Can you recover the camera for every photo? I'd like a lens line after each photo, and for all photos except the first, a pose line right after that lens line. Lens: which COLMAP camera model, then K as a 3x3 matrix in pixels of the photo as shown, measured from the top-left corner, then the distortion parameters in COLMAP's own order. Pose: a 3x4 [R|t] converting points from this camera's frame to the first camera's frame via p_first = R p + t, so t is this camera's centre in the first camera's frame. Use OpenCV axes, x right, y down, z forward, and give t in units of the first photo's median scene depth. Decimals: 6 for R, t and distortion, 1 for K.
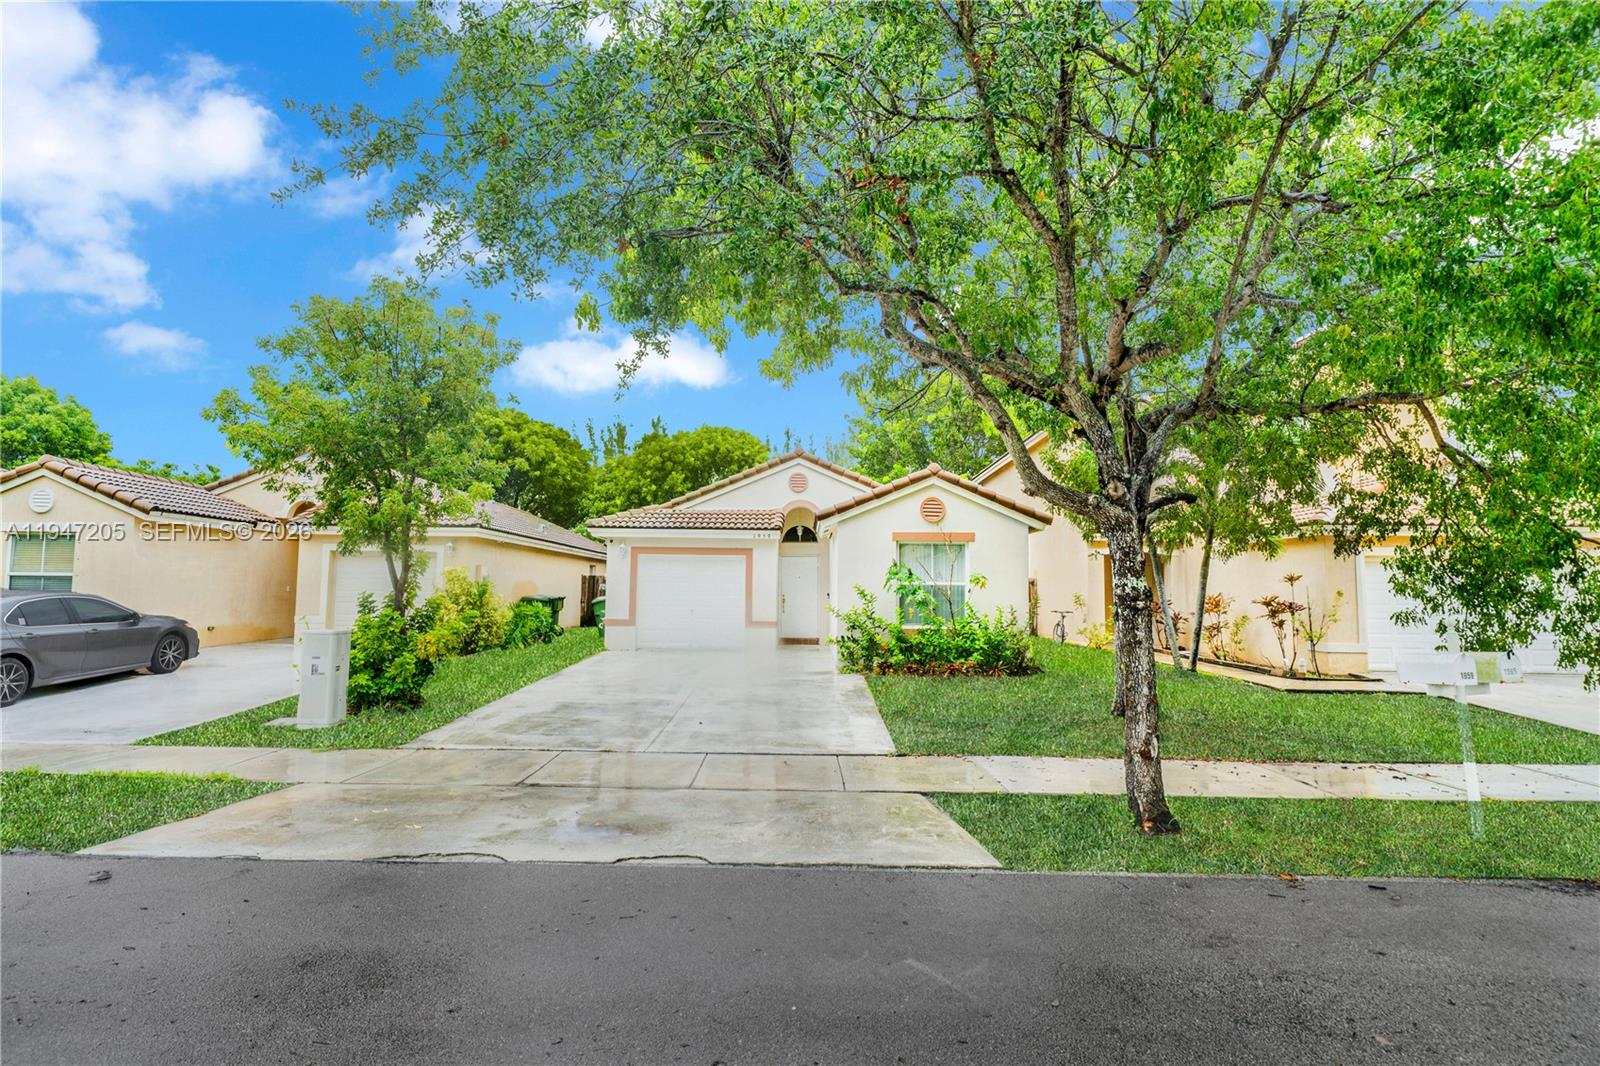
lens RADIAL K [[858.3, 0, 819.2], [0, 858.3, 538.7], [0, 0, 1]] dist [0.001560, 0.000640]
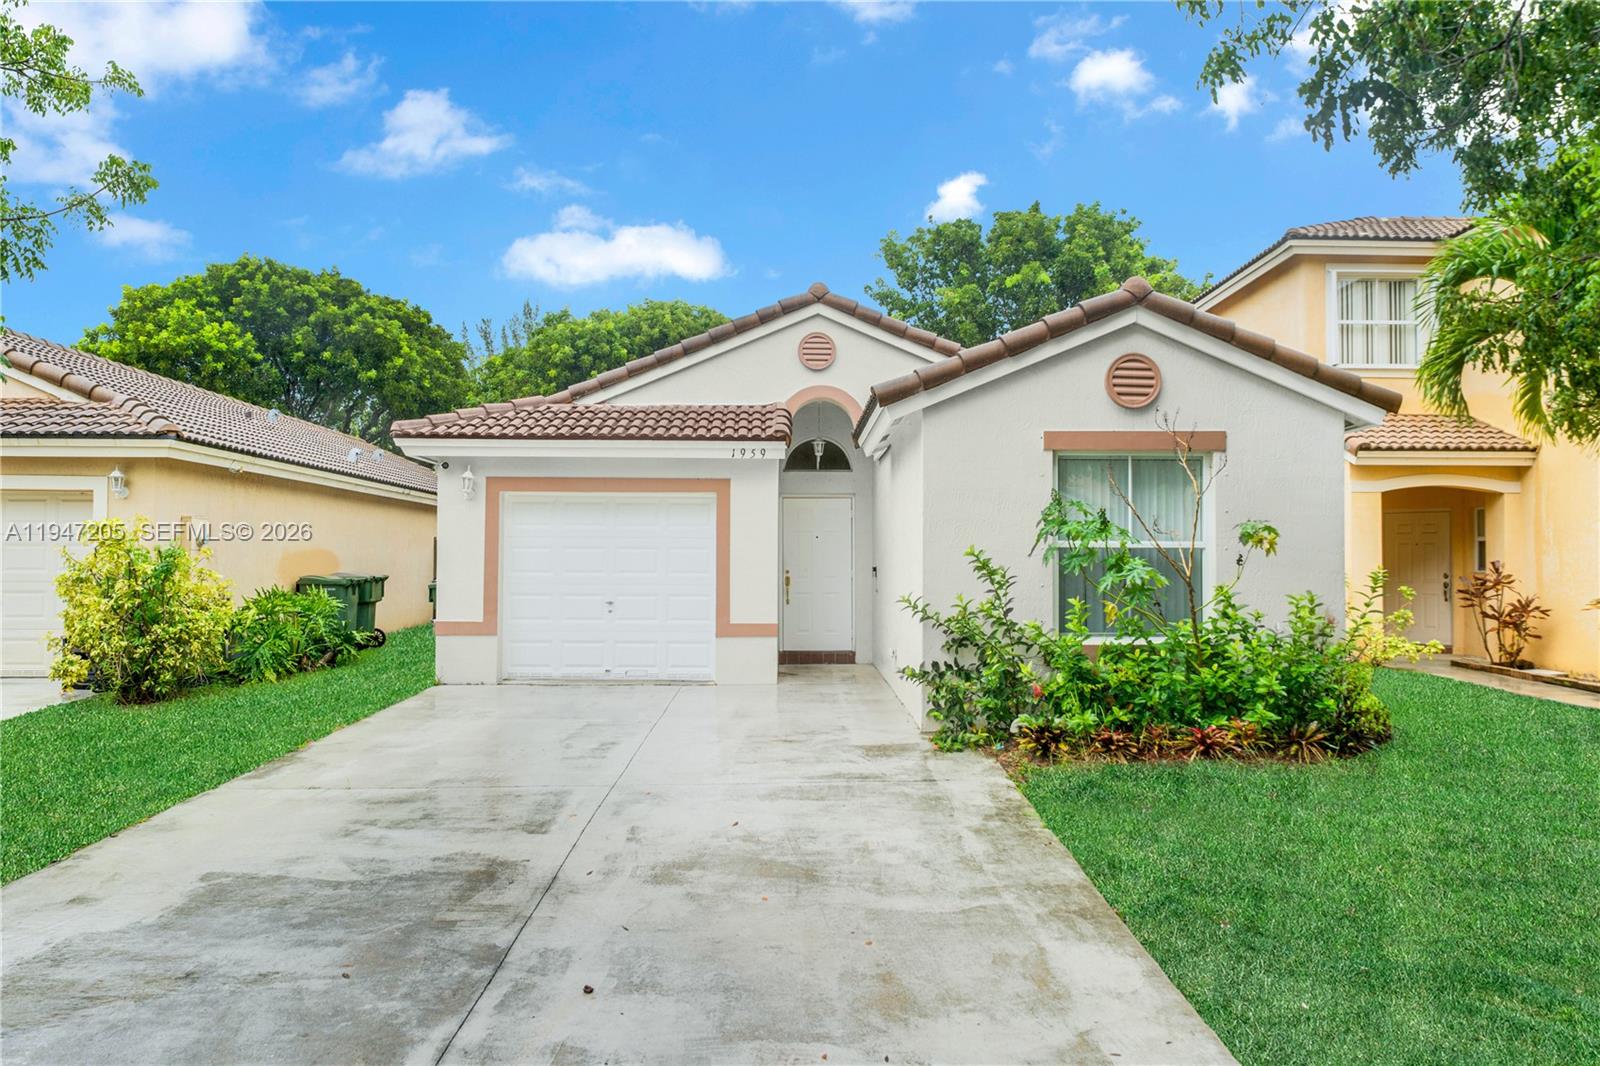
lens RADIAL K [[1089.9, 0, 815.0], [0, 1089.9, 536.9], [0, 0, 1]] dist [-0.000673, 0.001881]
pose [[0.999909, -0.006540, 0.011840, -0.036132], [0.006084, 0.999253, 0.038159, 0.021529], [-0.012081, -0.038083, 0.999202, 0.366371]]
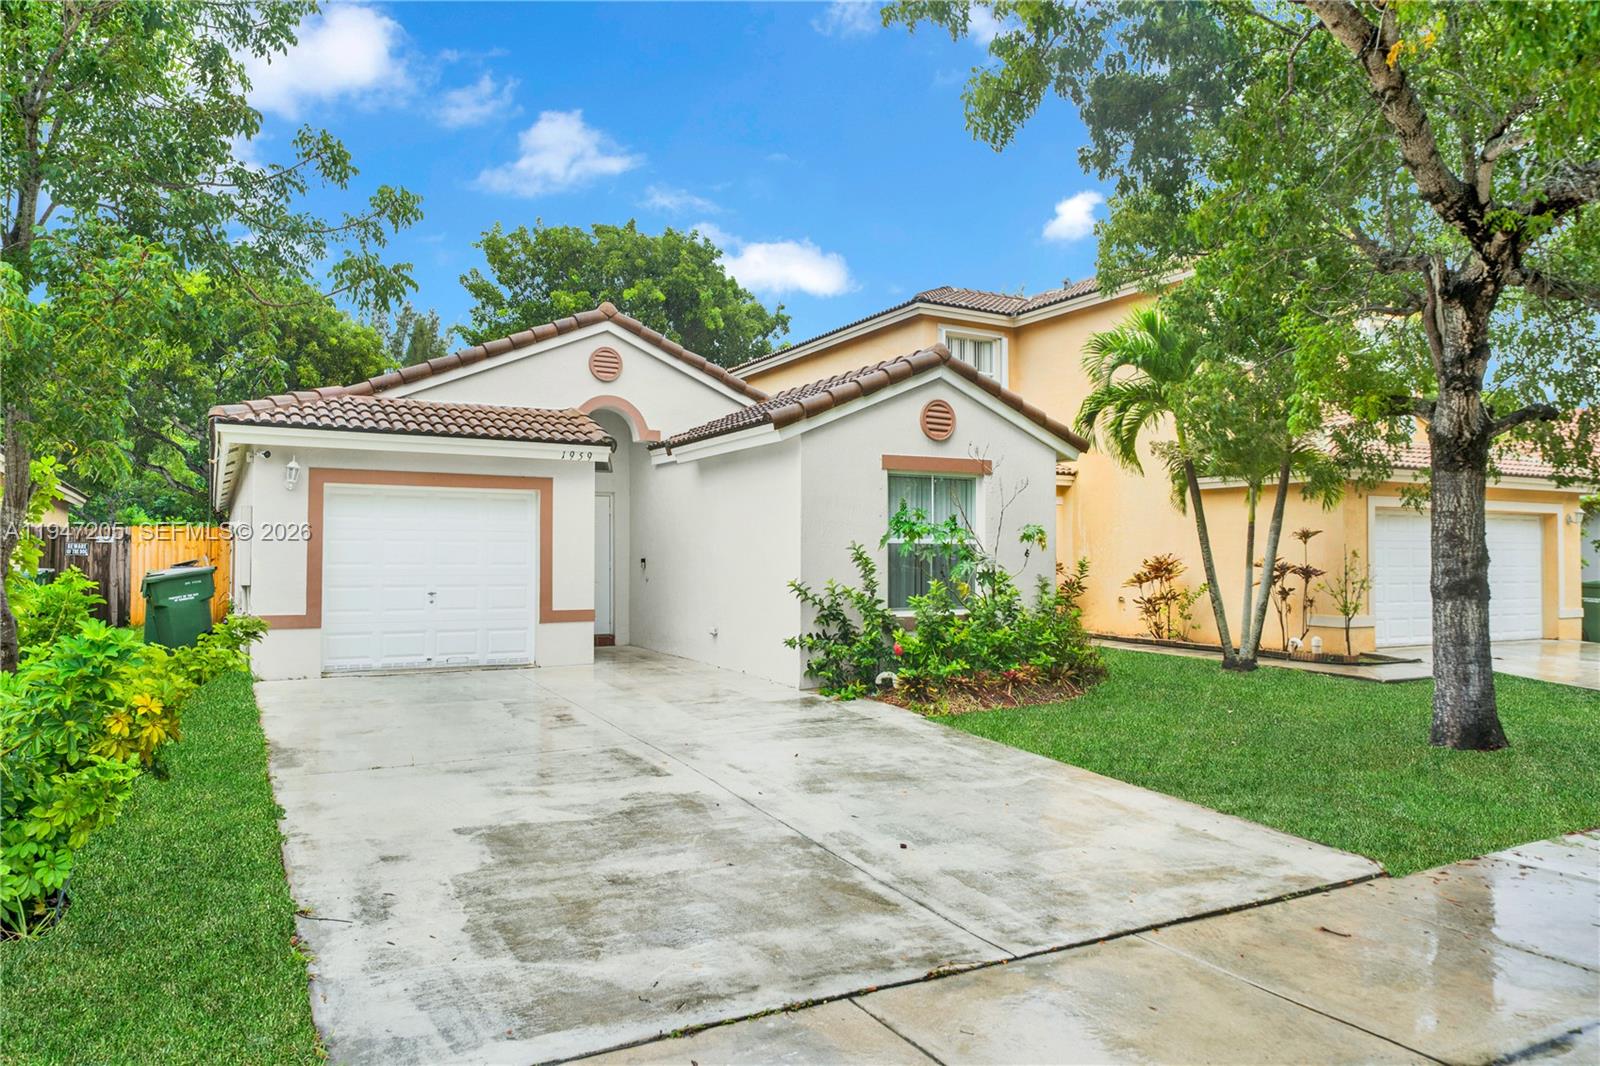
lens RADIAL K [[1089.9, 0, 815.0], [0, 1089.9, 536.9], [0, 0, 1]] dist [-0.000673, 0.001881]
pose [[0.867956, 0.001130, 0.496640, -0.278841], [-0.024804, 0.998848, 0.041077, 0.016536], [-0.496021, -0.047972, 0.866984, 0.317566]]
